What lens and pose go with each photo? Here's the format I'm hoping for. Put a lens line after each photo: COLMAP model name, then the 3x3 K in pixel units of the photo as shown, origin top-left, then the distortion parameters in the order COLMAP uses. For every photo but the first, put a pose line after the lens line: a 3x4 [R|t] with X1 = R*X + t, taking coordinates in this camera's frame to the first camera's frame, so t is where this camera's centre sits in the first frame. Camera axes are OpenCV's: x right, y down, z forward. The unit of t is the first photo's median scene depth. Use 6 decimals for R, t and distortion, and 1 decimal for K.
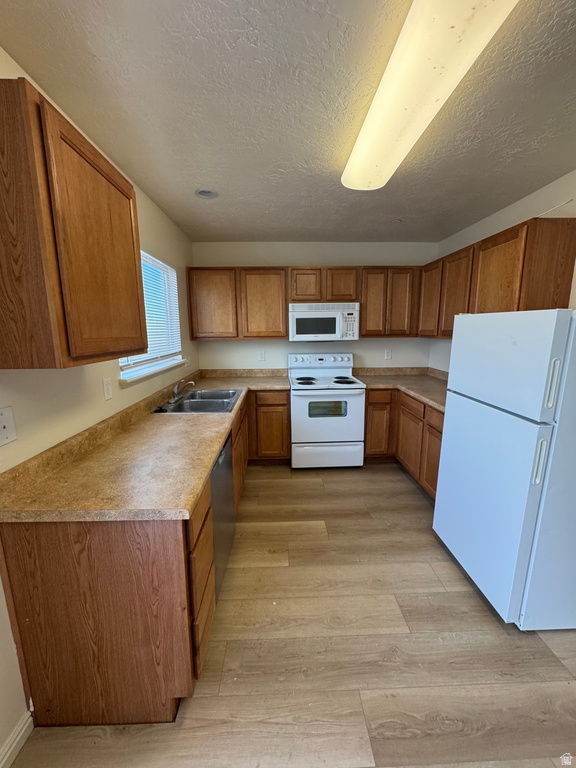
lens RADIAL K [[305.4, 0, 288.2], [0, 305.4, 383.0], [0, 0, 1]] dist [-0.002064, 0.000097]
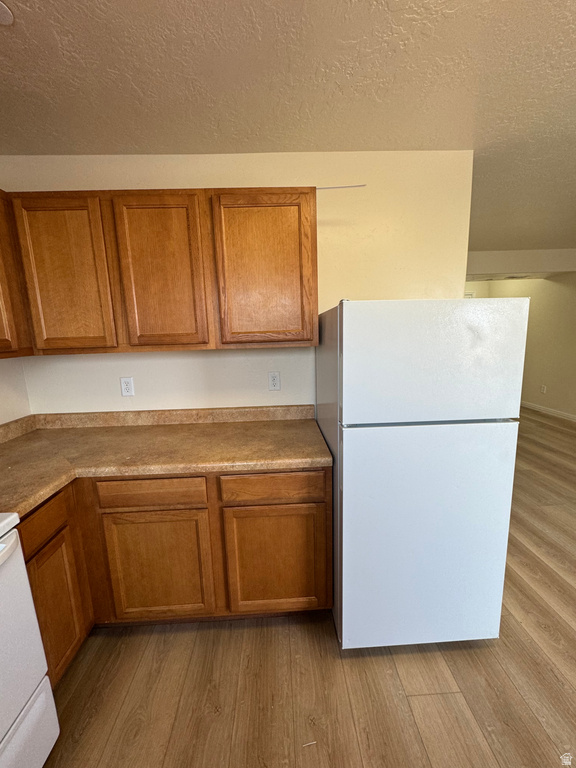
lens RADIAL K [[305.4, 0, 288.2], [0, 305.4, 383.0], [0, 0, 1]] dist [-0.002064, 0.000097]
pose [[-0.009028, -0.156577, 0.987625, -0.032766], [0.206887, 0.966002, 0.155040, -0.106621], [-0.978323, 0.205726, 0.023673, 0.653787]]
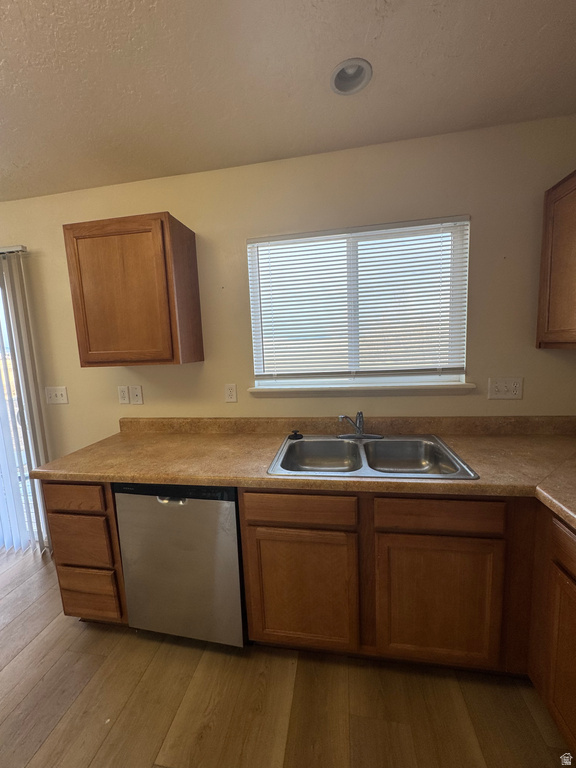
lens RADIAL K [[305.4, 0, 288.2], [0, 305.4, 383.0], [0, 0, 1]] dist [-0.002064, 0.000097]
pose [[-0.205997, 0.138542, -0.968696, 0.231707], [-0.124861, 0.978114, 0.166442, -0.118746], [0.970554, 0.155239, -0.184190, 0.728277]]
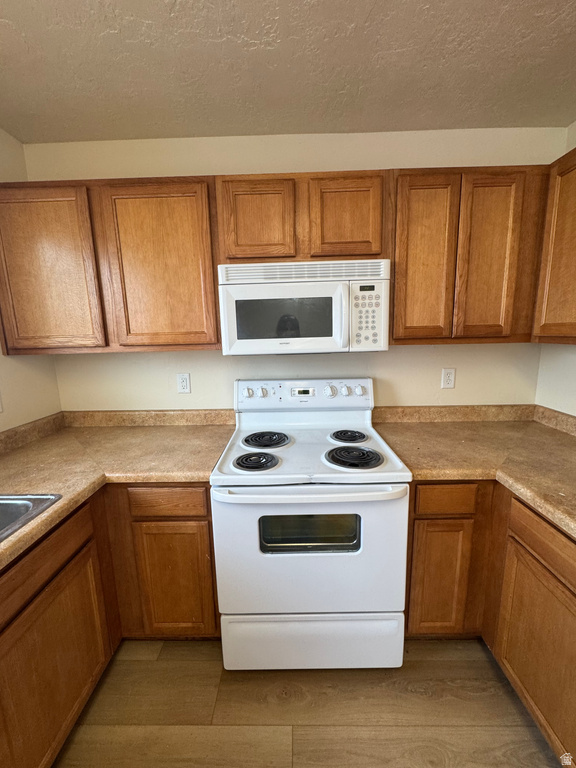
lens RADIAL K [[305.4, 0, 288.2], [0, 305.4, 383.0], [0, 0, 1]] dist [-0.002064, 0.000097]
pose [[0.998833, -0.004252, -0.048102, 0.116129], [0.003756, 0.999939, -0.010393, -0.094244], [0.048143, 0.010200, 0.998788, 0.586095]]
